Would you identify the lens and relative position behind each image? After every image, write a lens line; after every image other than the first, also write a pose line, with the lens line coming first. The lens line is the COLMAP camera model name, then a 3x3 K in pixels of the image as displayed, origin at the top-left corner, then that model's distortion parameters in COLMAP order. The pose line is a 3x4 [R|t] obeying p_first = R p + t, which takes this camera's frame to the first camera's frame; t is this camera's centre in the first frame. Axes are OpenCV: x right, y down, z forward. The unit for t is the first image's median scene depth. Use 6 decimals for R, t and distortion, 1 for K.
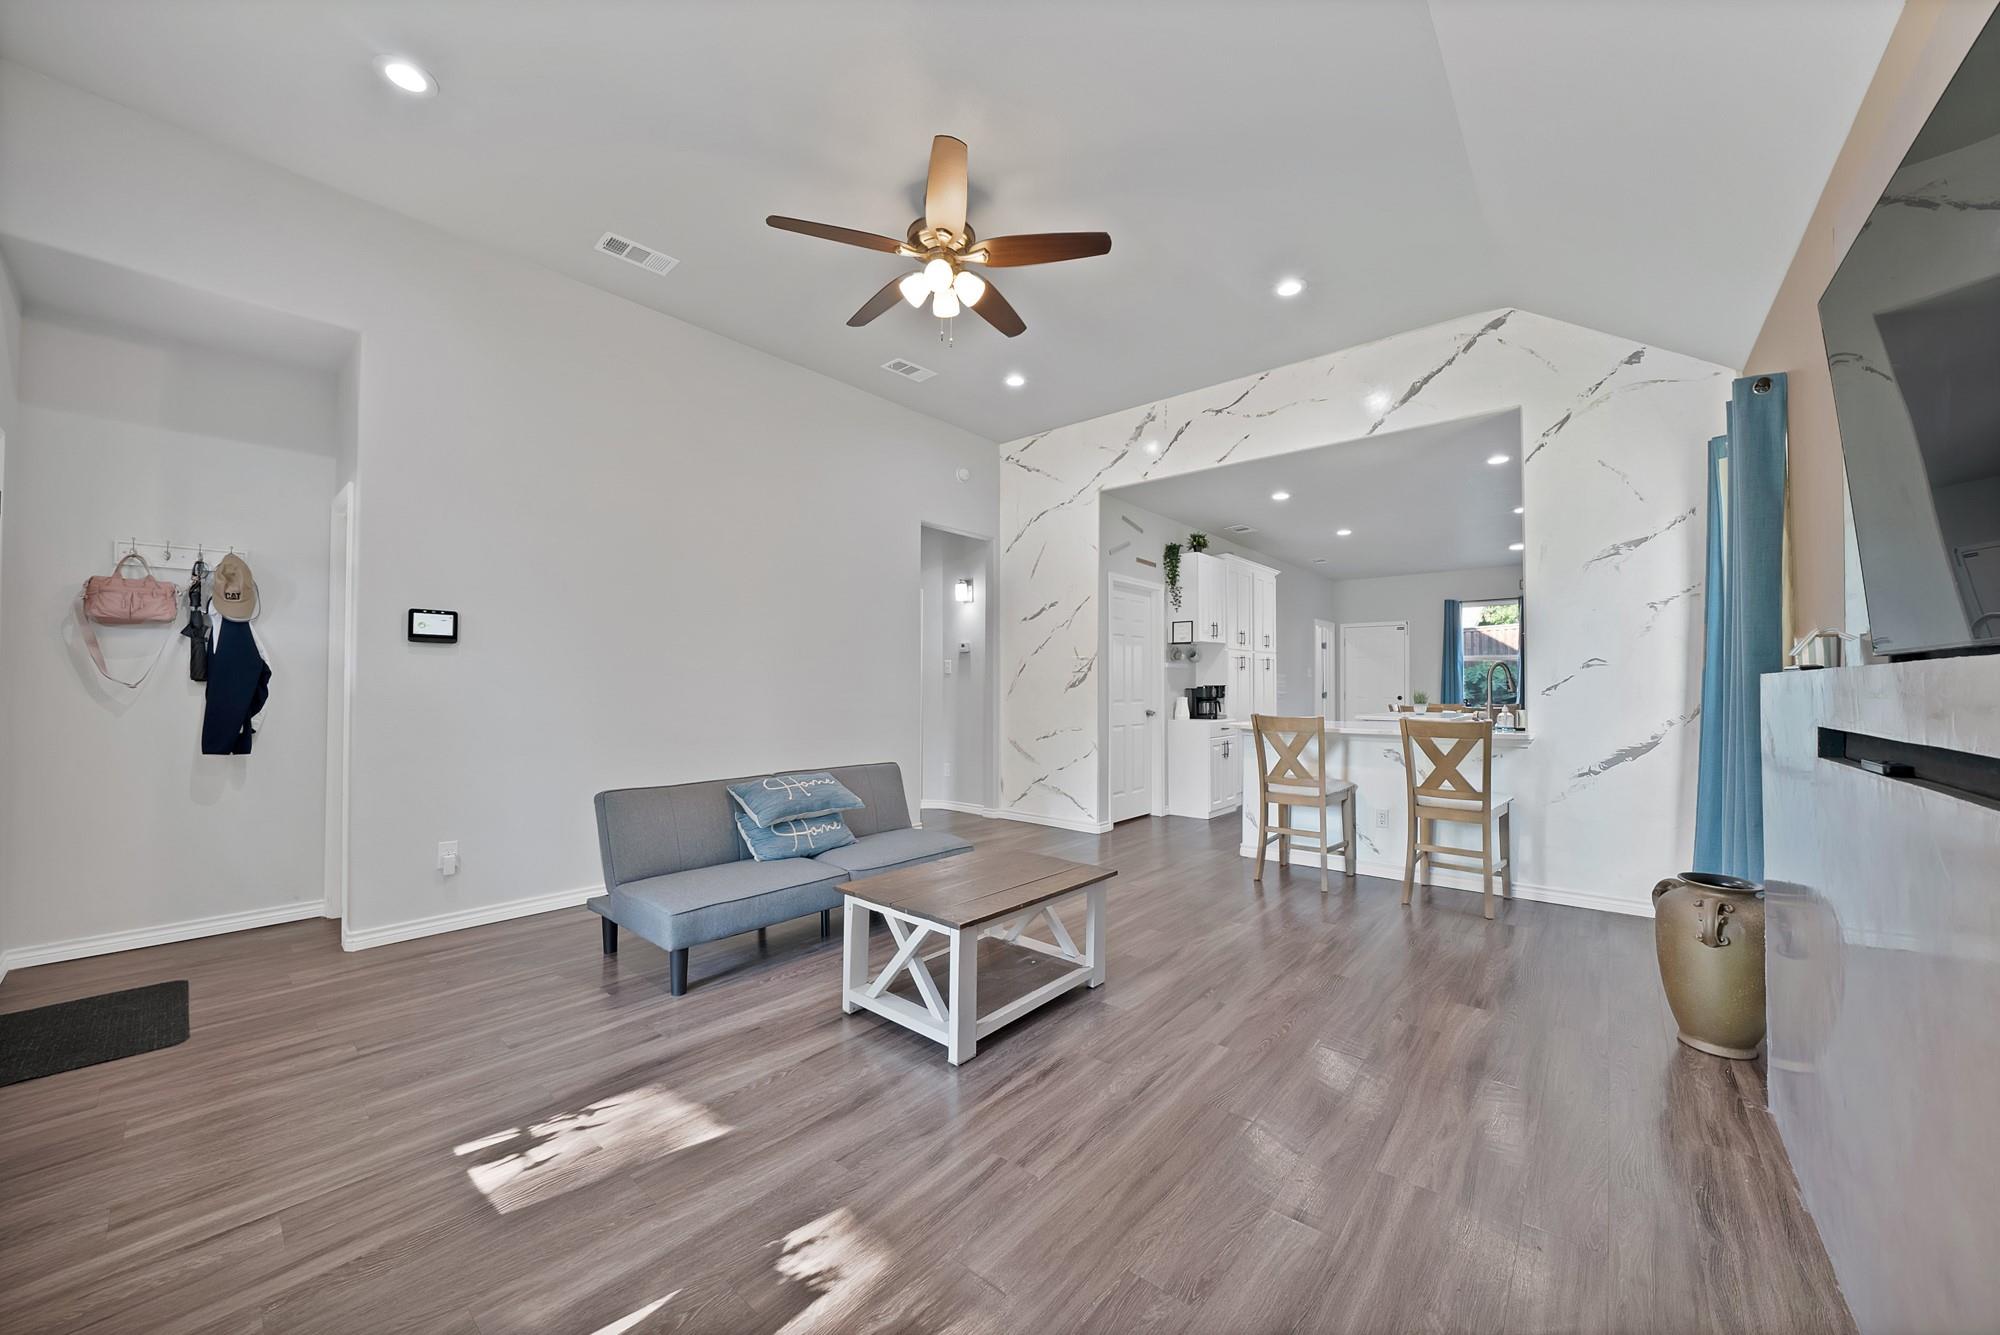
lens RADIAL K [[709.9, 0, 1007.6], [0, 709.9, 670.7], [0, 0, 1]] dist [-0.020487, 0.000427]
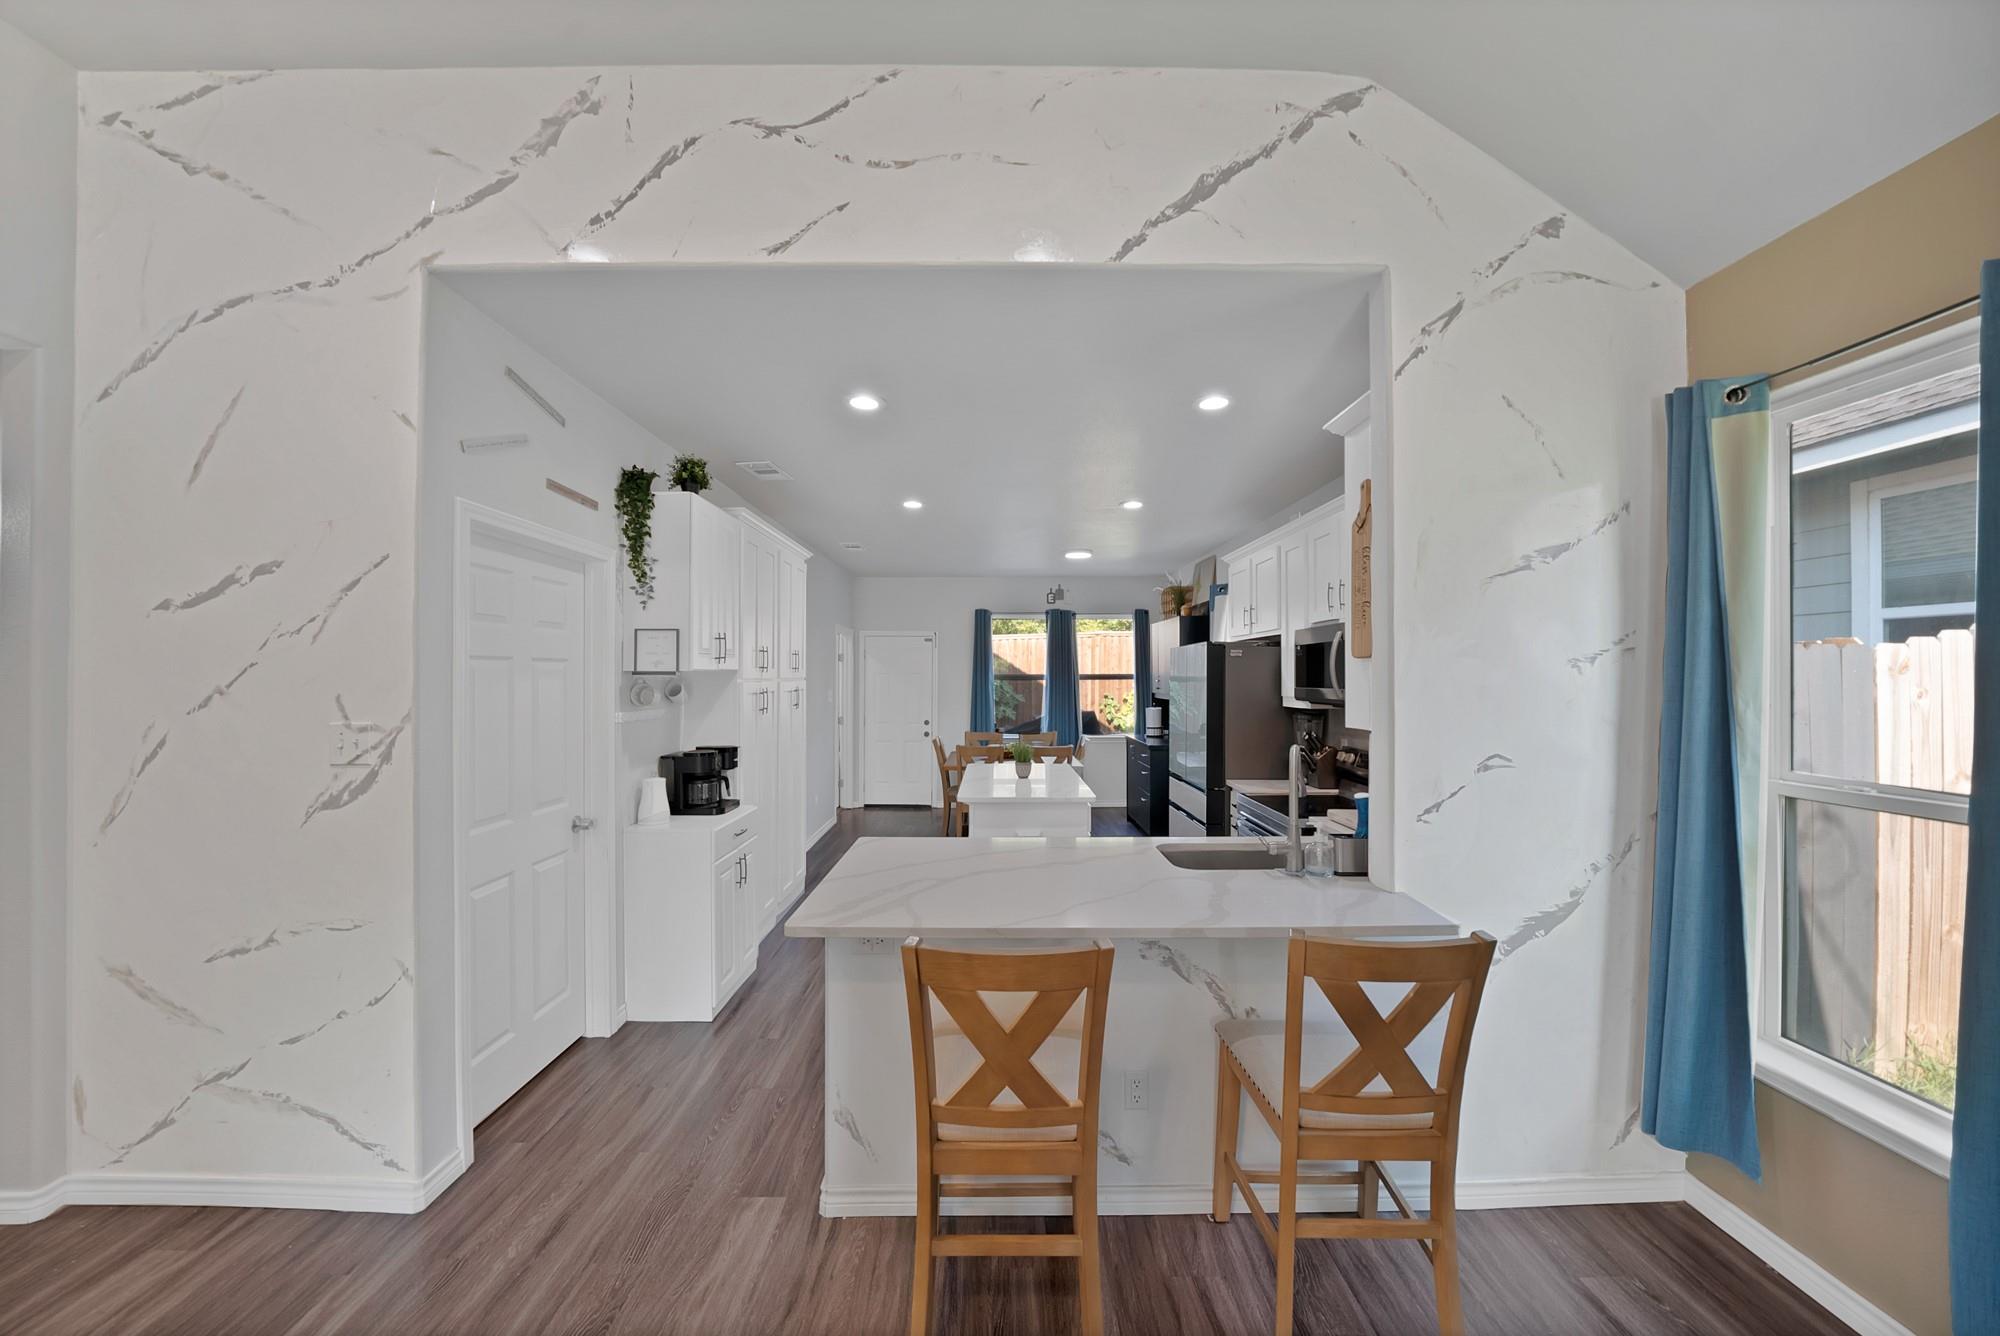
lens RADIAL K [[709.9, 0, 1006.9], [0, 709.9, 672.2], [0, 0, 1]] dist [-0.020487, 0.000427]
pose [[0.749050, 0.002797, 0.662507, 0.108425], [-0.010877, 0.999908, 0.008077, -0.048321], [-0.662424, -0.013256, 0.749012, 0.491984]]
